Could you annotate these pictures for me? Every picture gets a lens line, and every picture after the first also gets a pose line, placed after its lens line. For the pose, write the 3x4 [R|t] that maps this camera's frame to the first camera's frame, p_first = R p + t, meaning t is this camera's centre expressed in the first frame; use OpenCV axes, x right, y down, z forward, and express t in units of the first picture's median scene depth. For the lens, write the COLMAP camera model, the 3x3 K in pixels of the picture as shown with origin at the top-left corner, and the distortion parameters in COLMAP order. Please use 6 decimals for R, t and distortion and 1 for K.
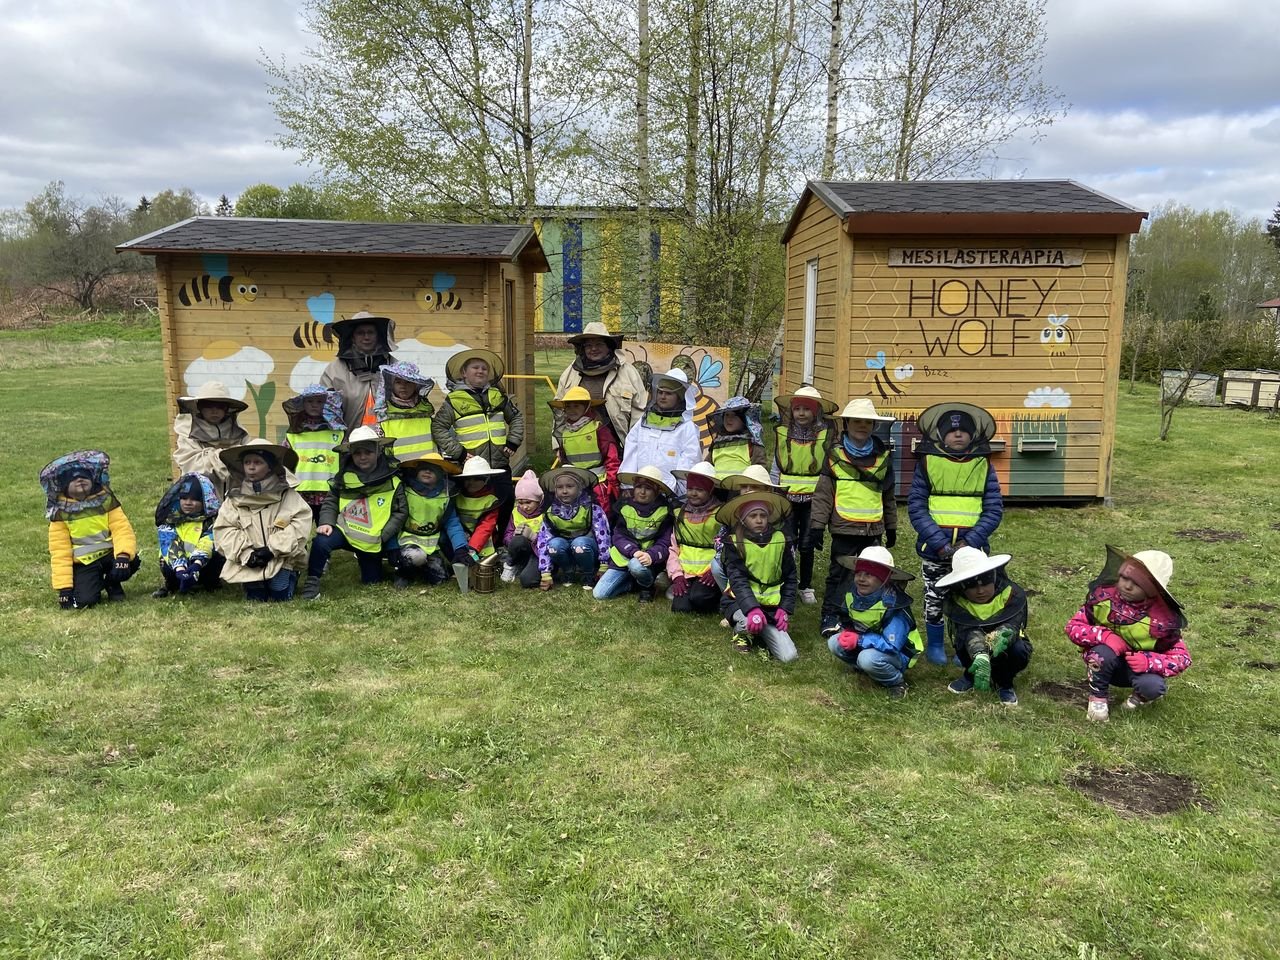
lens RADIAL K [[959.8, 0, 639.8], [0, 959.8, 466.7], [0, 0, 1]] dist [0.125744, -0.163835]
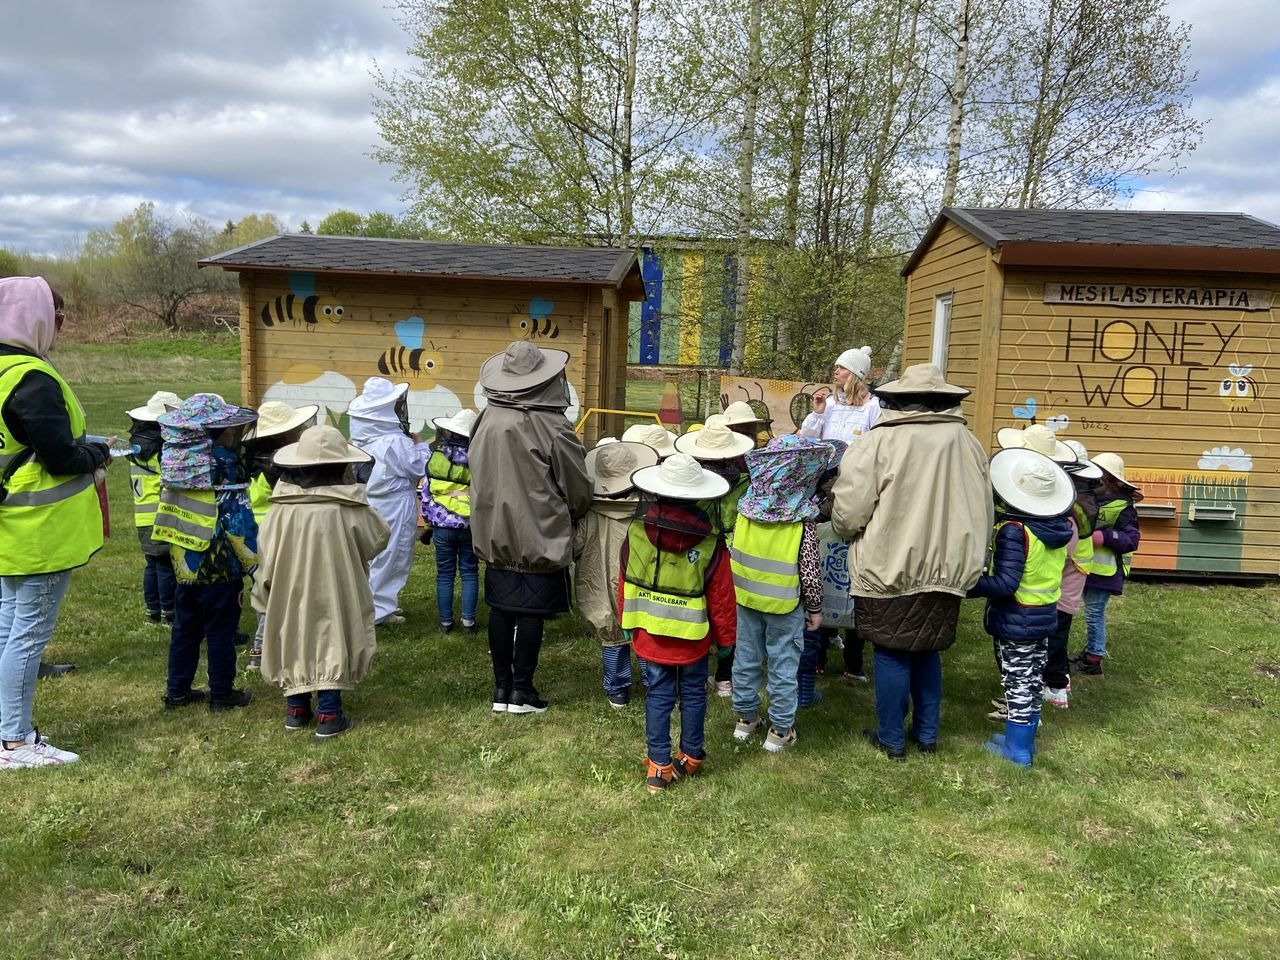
lens RADIAL K [[959.8, 0, 636.5], [0, 959.8, 460.1], [0, 0, 1]] dist [0.125744, -0.163835]
pose [[0.997294, 0.038010, -0.062933, -0.049871], [-0.040447, 0.998462, -0.037918, -0.015714], [0.061395, 0.040361, 0.997297, 0.099665]]
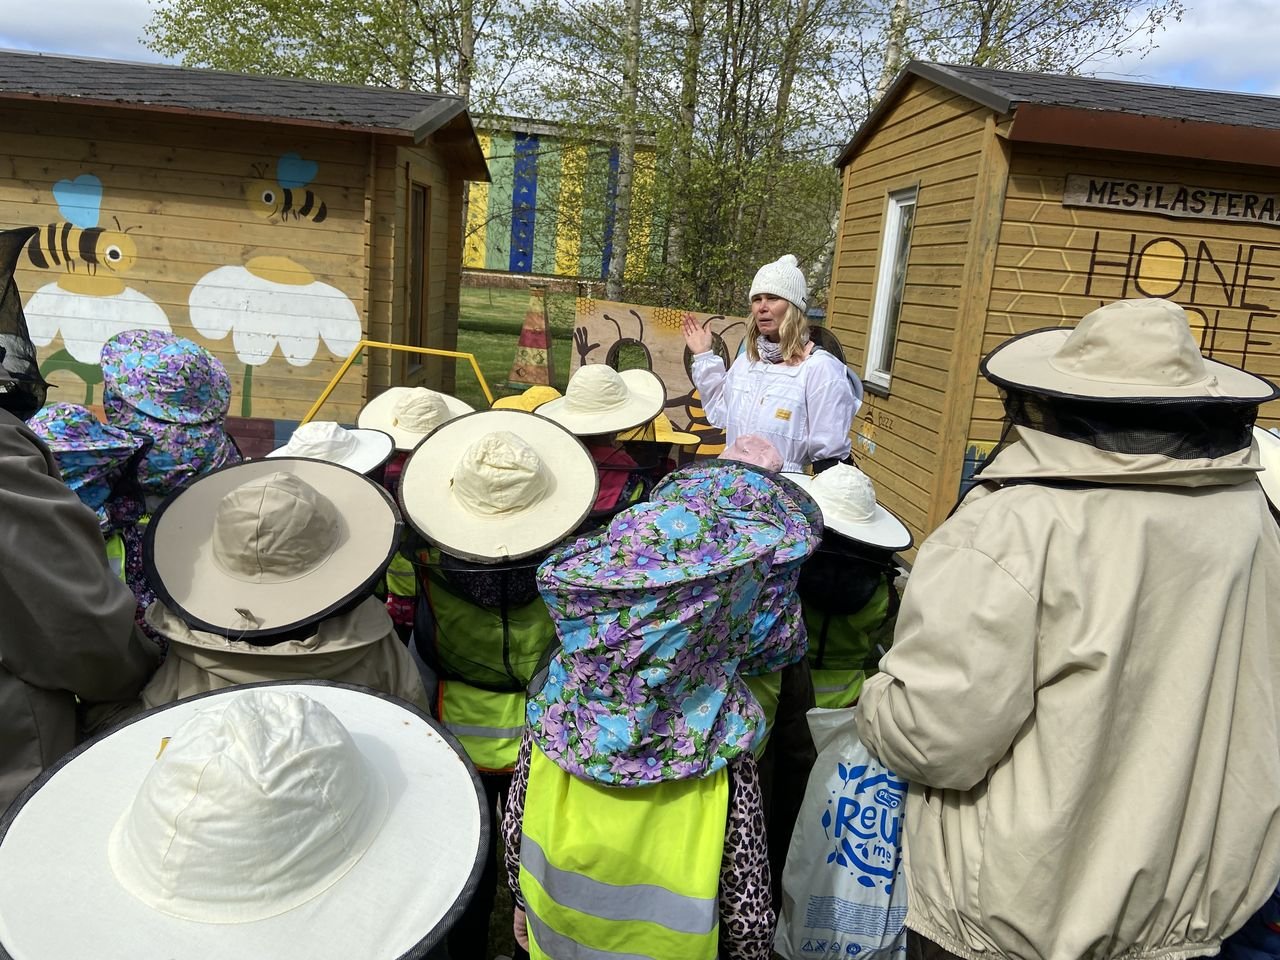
lens RADIAL K [[959.8, 0, 631.3], [0, 959.8, 461.2], [0, 0, 1]] dist [0.125744, -0.163835]
pose [[0.996245, 0.066072, 0.055946, -0.026228], [-0.068757, 0.996501, 0.047519, -0.062067], [-0.052611, -0.051187, 0.997302, 0.410892]]
